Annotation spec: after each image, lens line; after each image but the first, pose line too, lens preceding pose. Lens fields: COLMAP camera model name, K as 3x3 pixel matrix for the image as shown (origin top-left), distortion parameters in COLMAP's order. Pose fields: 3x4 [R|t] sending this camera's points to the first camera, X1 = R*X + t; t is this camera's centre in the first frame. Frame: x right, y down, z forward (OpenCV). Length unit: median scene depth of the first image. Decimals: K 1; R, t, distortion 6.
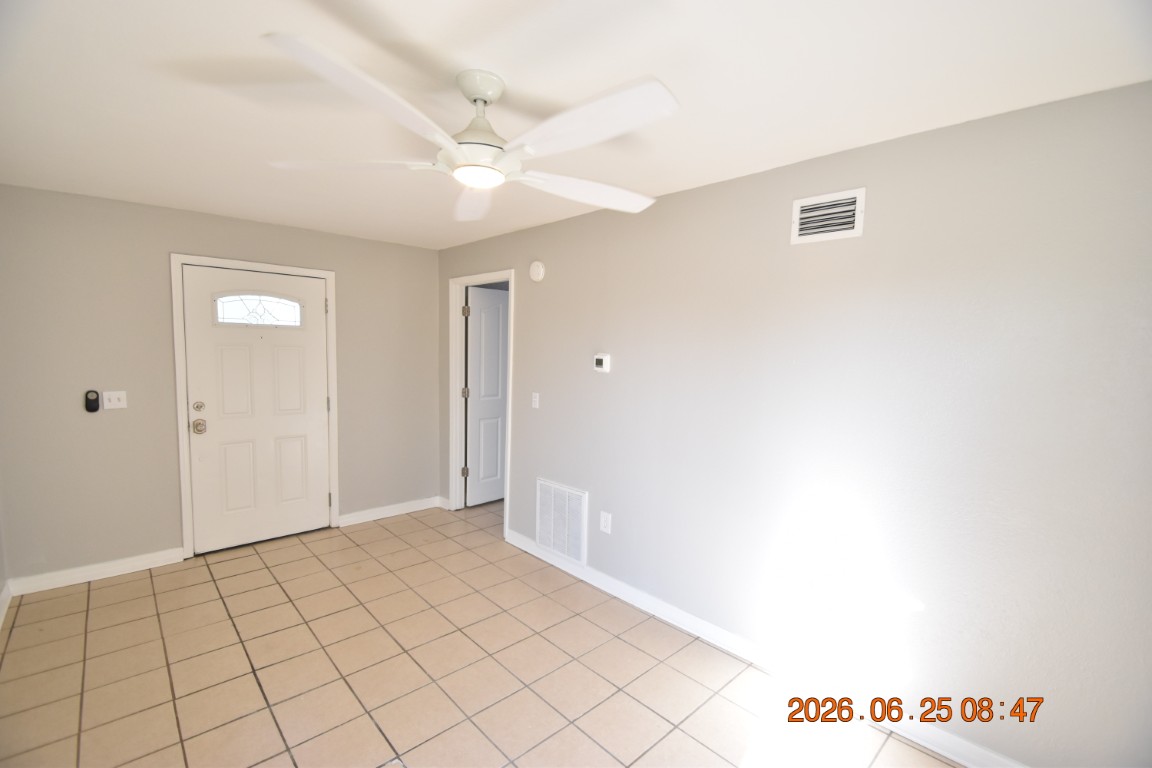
lens RADIAL K [[508.7, 0, 572.2], [0, 508.7, 391.0], [0, 0, 1]] dist [0.017550, -0.018725]
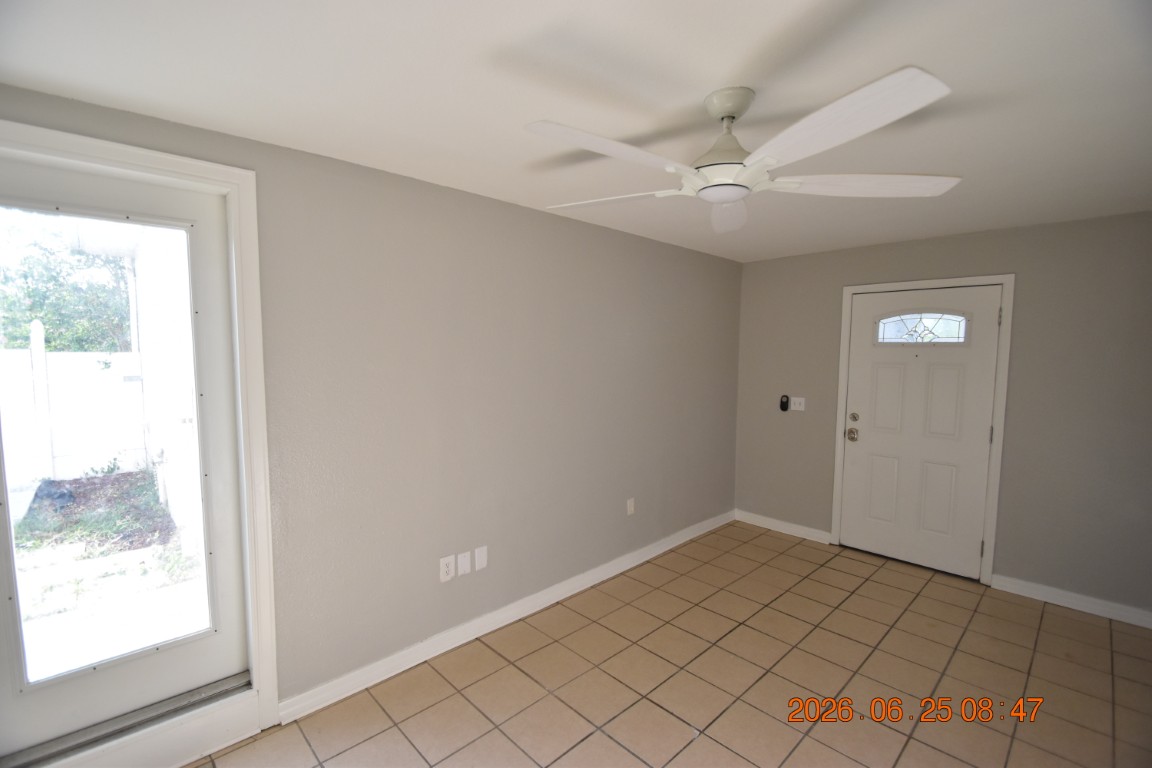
lens RADIAL K [[508.7, 0, 572.2], [0, 508.7, 391.0], [0, 0, 1]] dist [0.017550, -0.018725]
pose [[0.014200, 0.052731, -0.998508, 0.377999], [-0.097040, 0.993967, 0.051111, -0.023802], [0.995179, 0.096170, 0.019232, 0.333376]]
